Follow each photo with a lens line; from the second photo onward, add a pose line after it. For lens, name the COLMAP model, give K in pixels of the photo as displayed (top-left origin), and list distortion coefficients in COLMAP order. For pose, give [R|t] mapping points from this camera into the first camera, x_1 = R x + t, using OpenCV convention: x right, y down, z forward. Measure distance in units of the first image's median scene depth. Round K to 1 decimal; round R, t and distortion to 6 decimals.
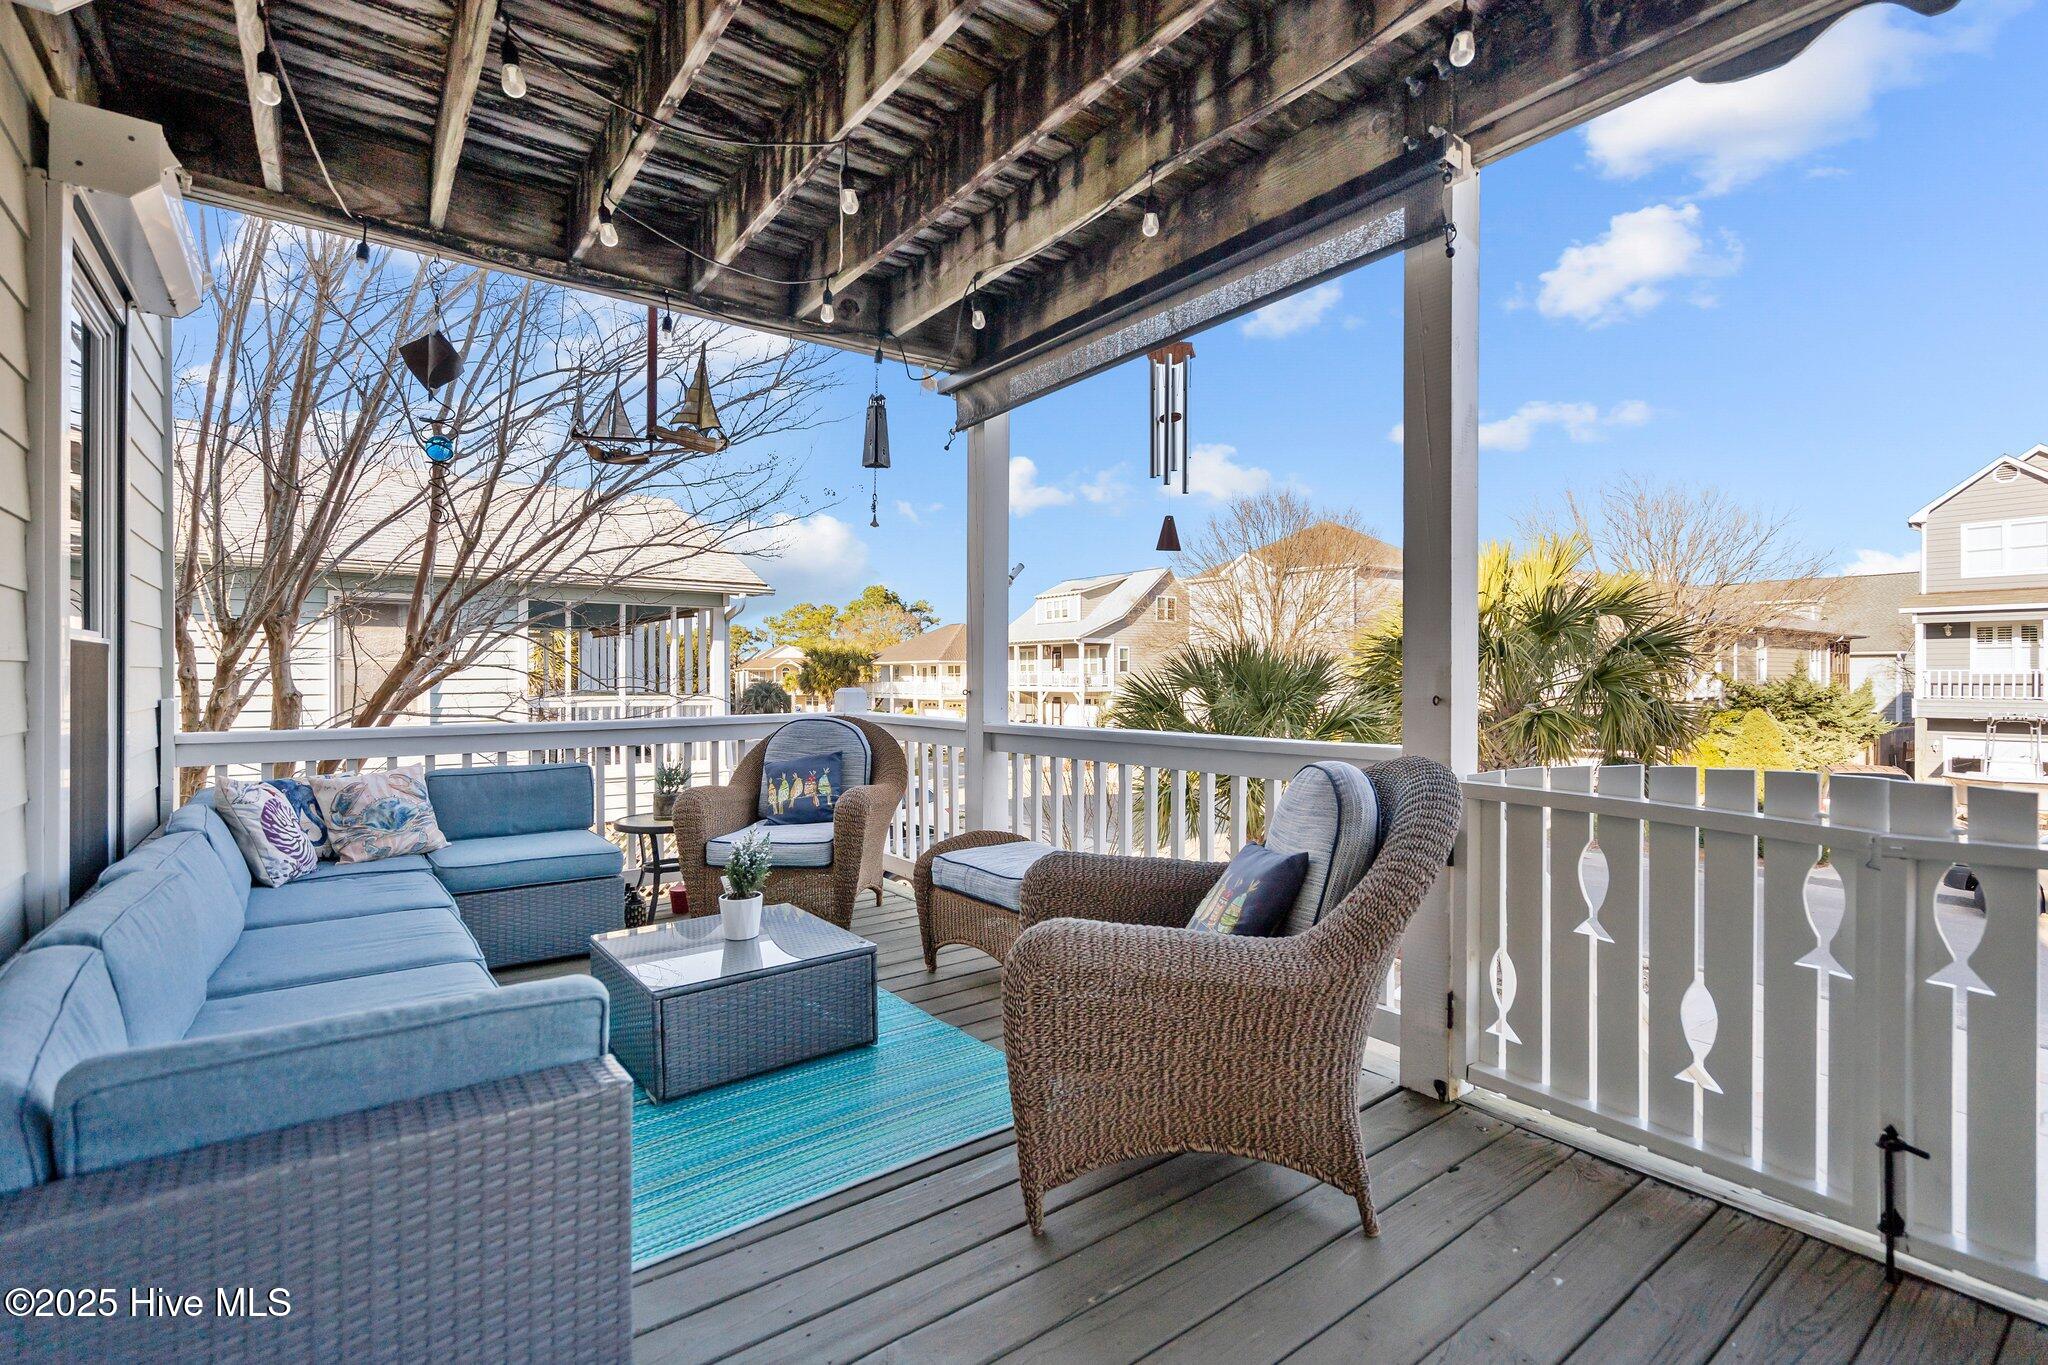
lens RADIAL K [[935.0, 0, 1024.0], [0, 935.0, 682.5], [0, 0, 1]] dist [-0.003357, 0.000235]
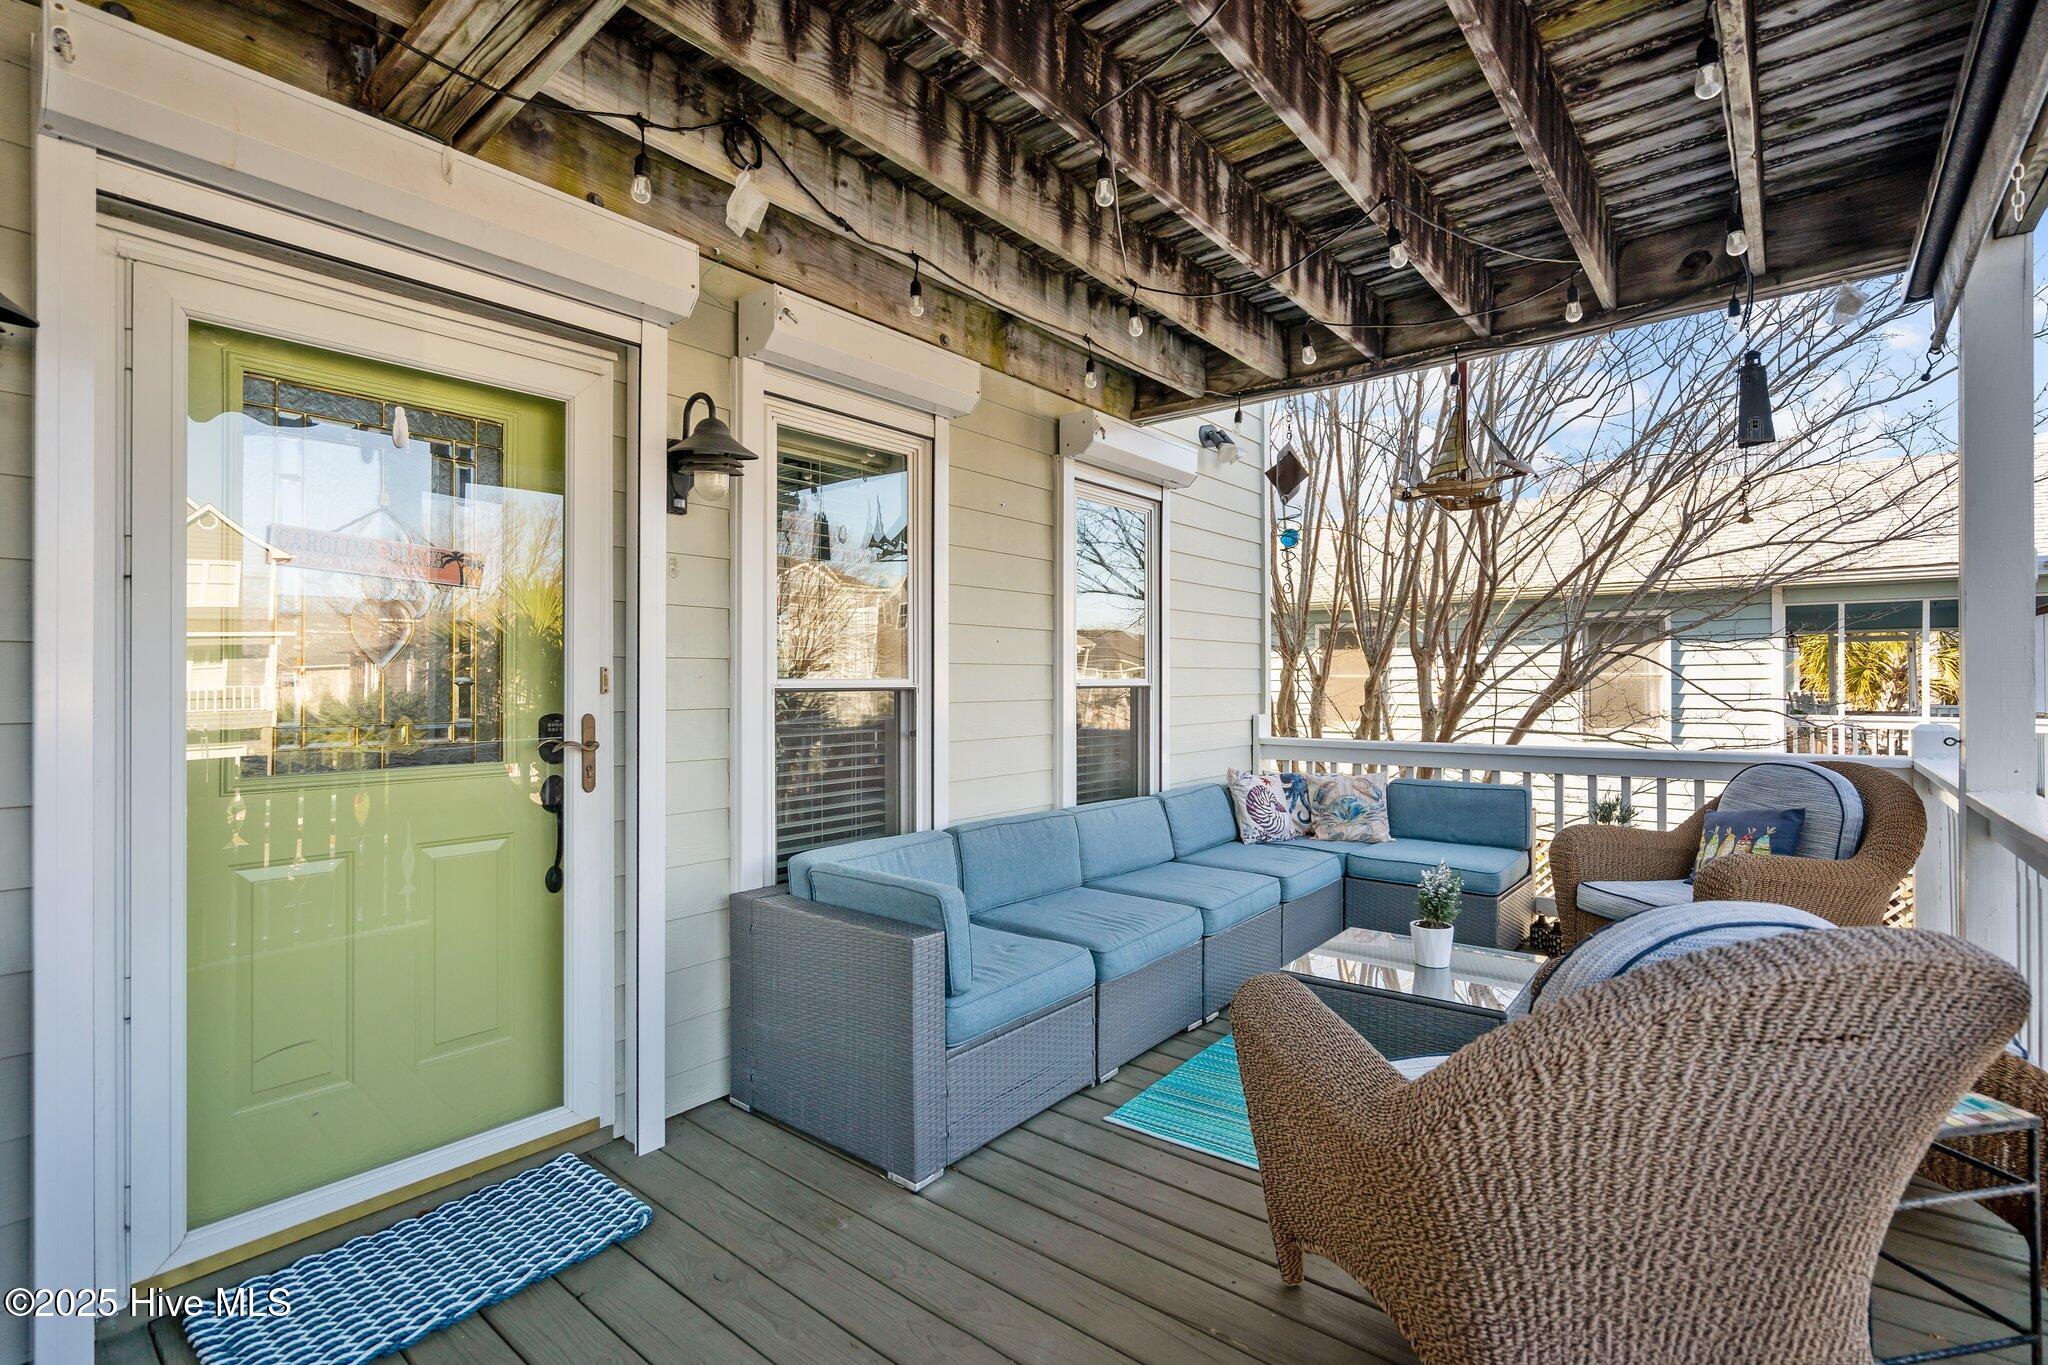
lens RADIAL K [[935.0, 0, 1024.0], [0, 935.0, 682.5], [0, 0, 1]] dist [-0.003357, 0.000235]
pose [[0.238622, 0.000567, -0.971112, 0.305739], [-0.005138, 0.999987, -0.000679, -0.020078], [0.971099, 0.005152, 0.238622, 0.156609]]
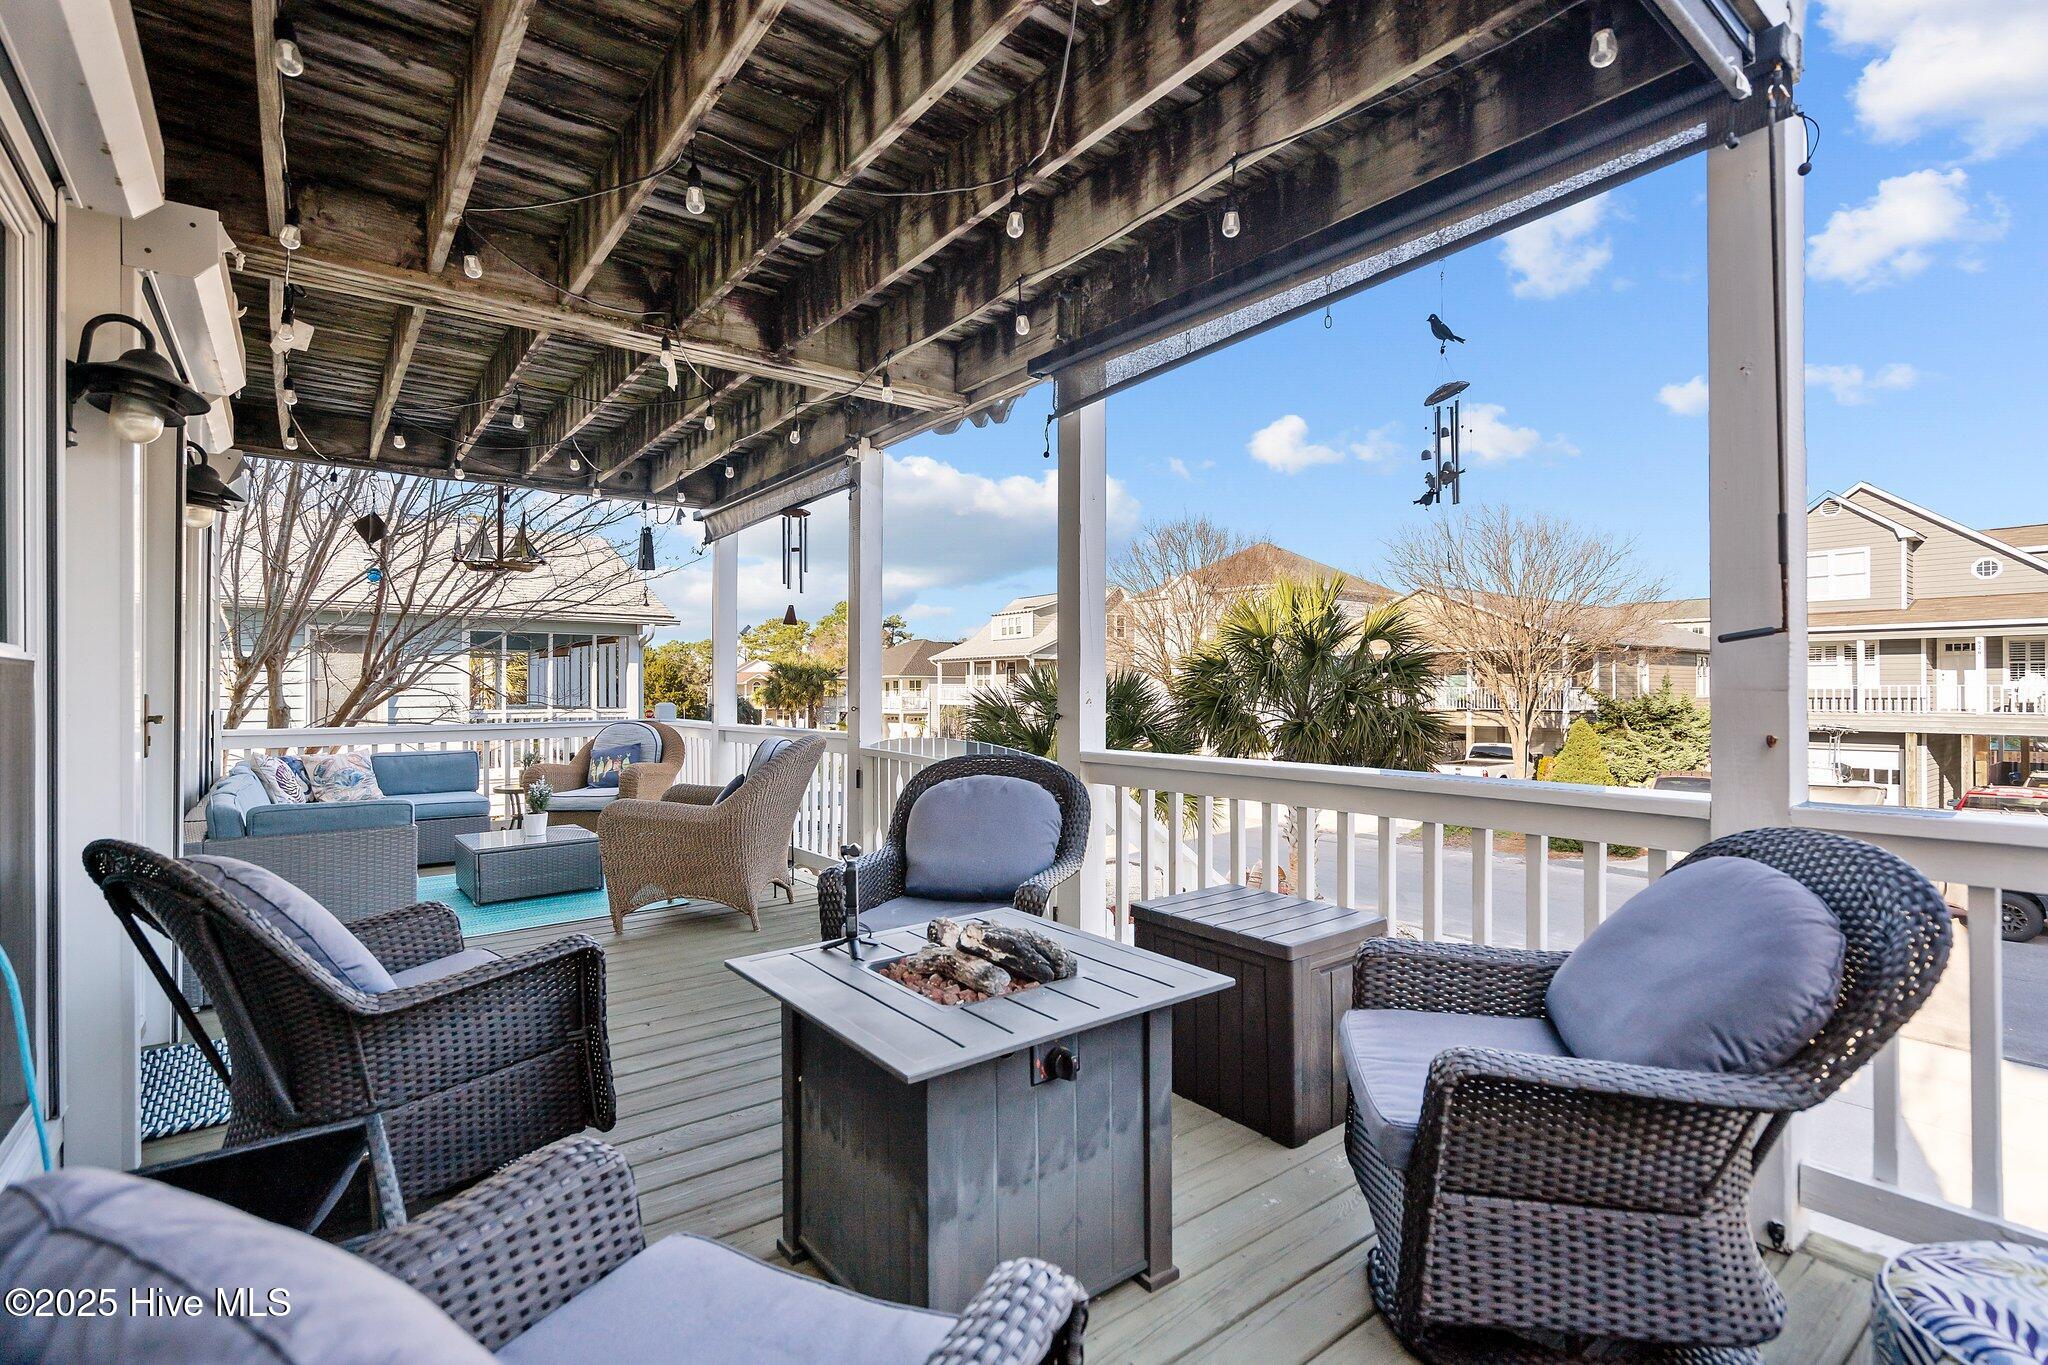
lens RADIAL K [[945.2, 0, 1024.1], [0, 945.2, 688.6], [0, 0, 1]] dist [-0.003631, -0.000188]
pose [[0.999875, -0.000313, 0.015786, 0.331412], [0.000444, 0.999966, -0.008246, -0.003343], [-0.015783, 0.008252, 0.999841, -0.467355]]
